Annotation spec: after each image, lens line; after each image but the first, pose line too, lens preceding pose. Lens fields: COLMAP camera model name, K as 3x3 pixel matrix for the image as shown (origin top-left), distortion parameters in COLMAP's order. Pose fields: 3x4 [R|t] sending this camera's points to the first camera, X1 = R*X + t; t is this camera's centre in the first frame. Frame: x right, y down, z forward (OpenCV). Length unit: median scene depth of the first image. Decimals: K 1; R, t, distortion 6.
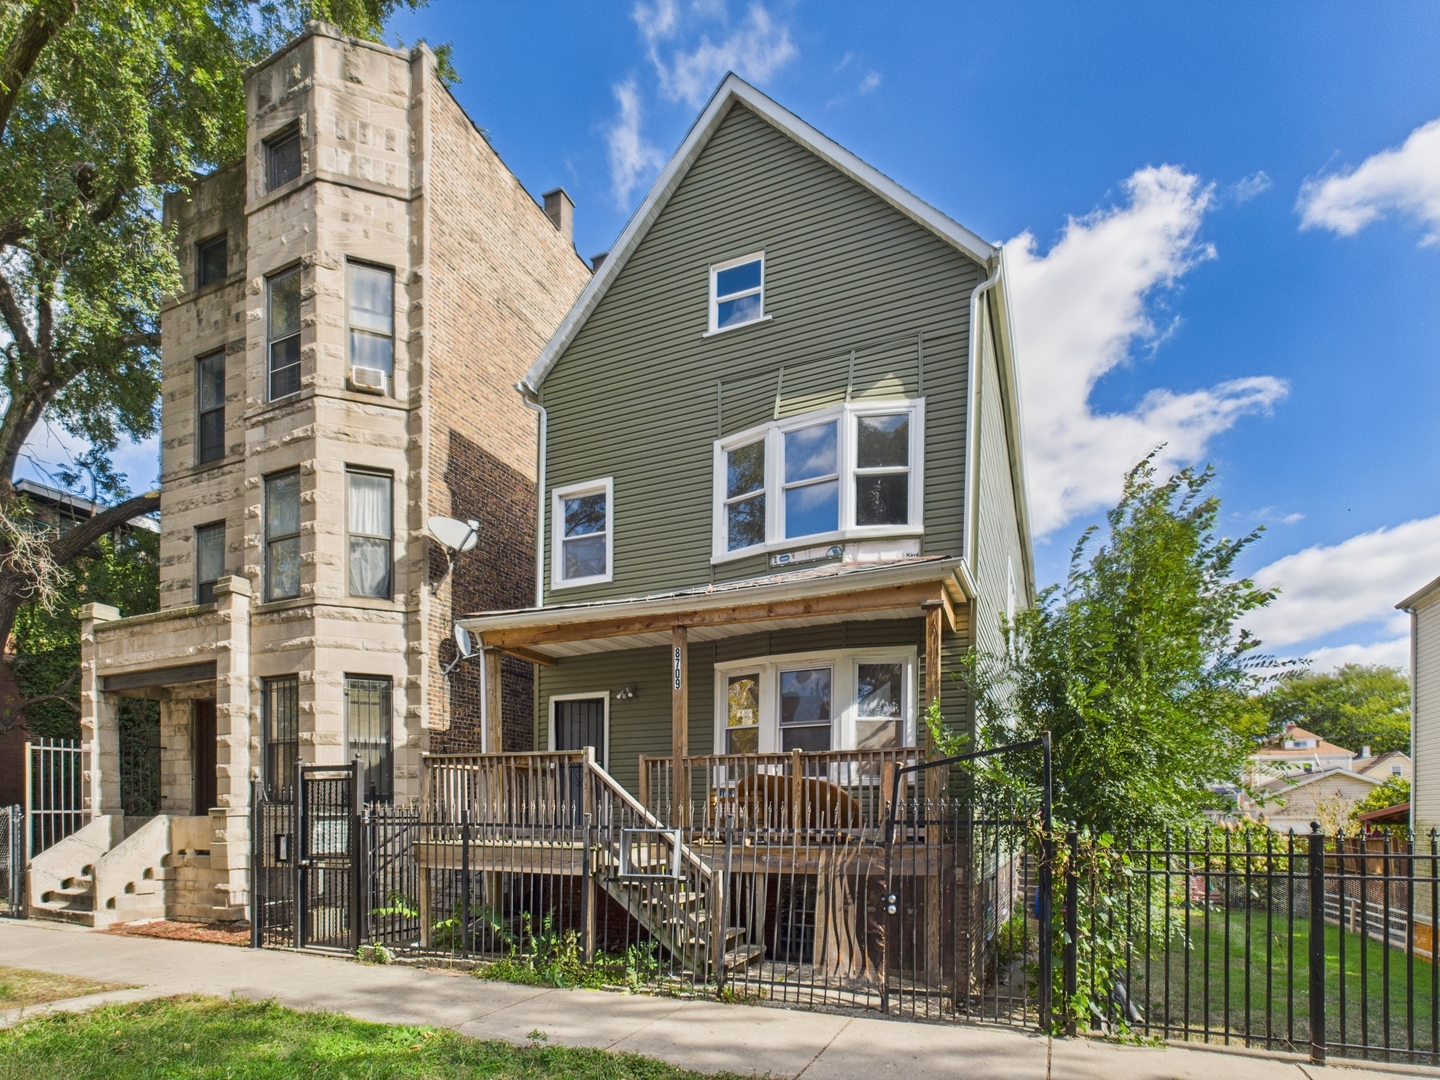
lens RADIAL K [[555.9, 0, 720.1], [0, 555.9, 532.1], [0, 0, 1]] dist [0.000445, -0.000063]
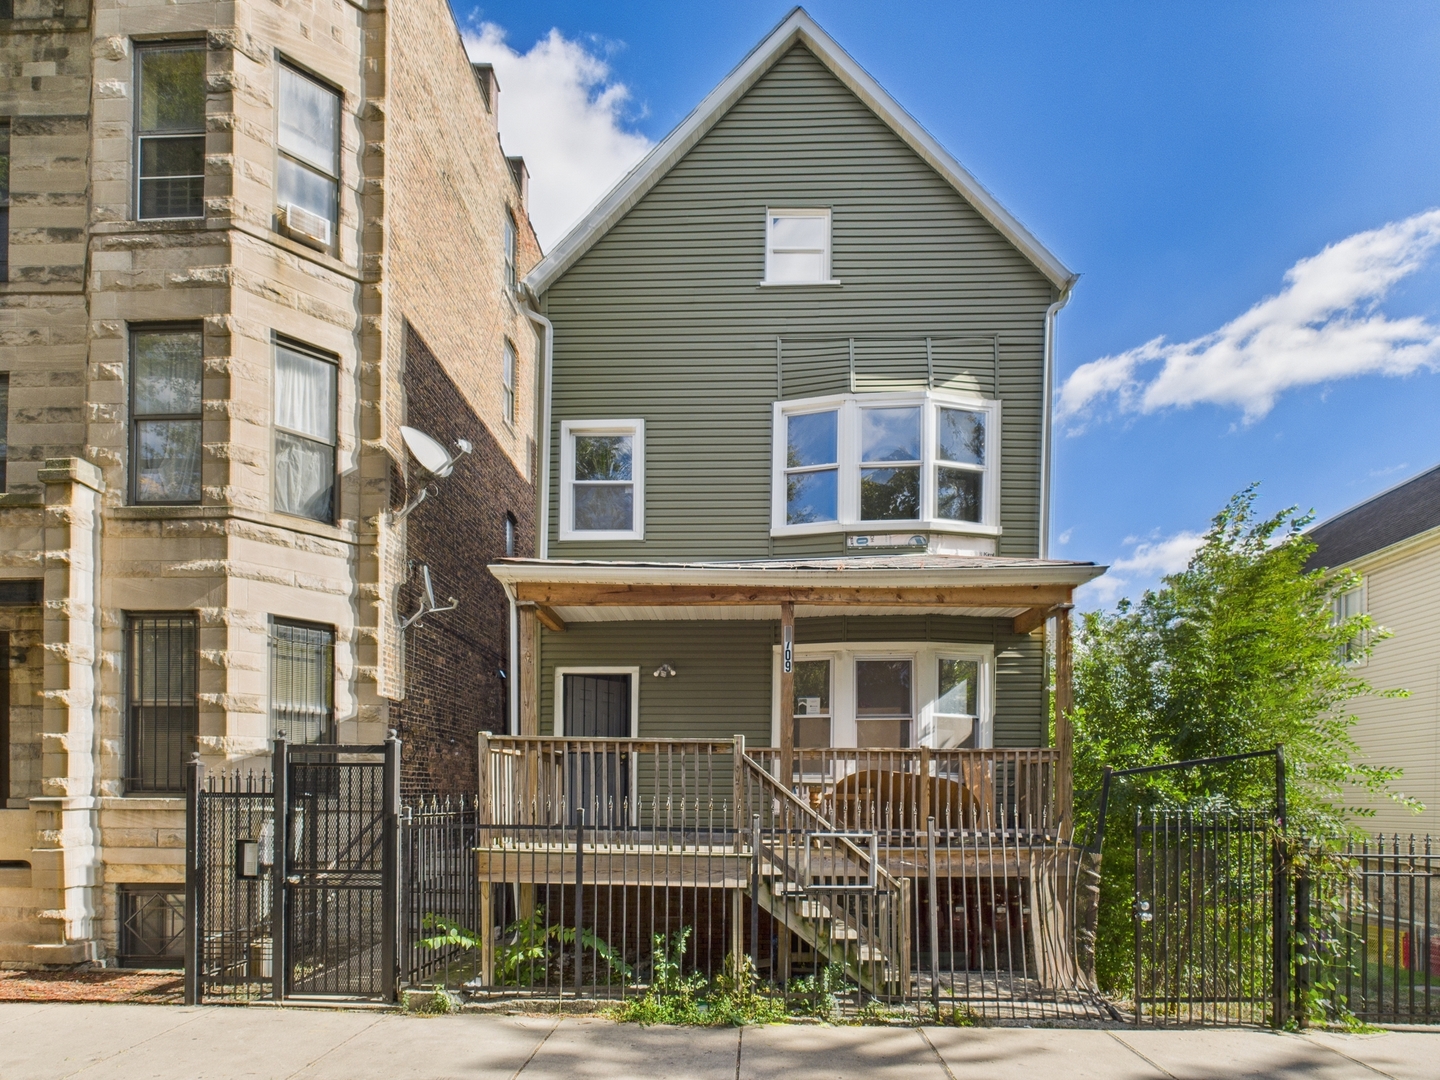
lens RADIAL K [[581.5, 0, 724.4], [0, 581.5, 520.6], [0, 0, 1]] dist [0.000941, -0.000438]
pose [[0.950805, 0.140784, 0.275954, -0.323800], [-0.146461, 0.989216, -0.000039, 0.040324], [-0.272984, -0.040380, 0.961171, 0.102382]]
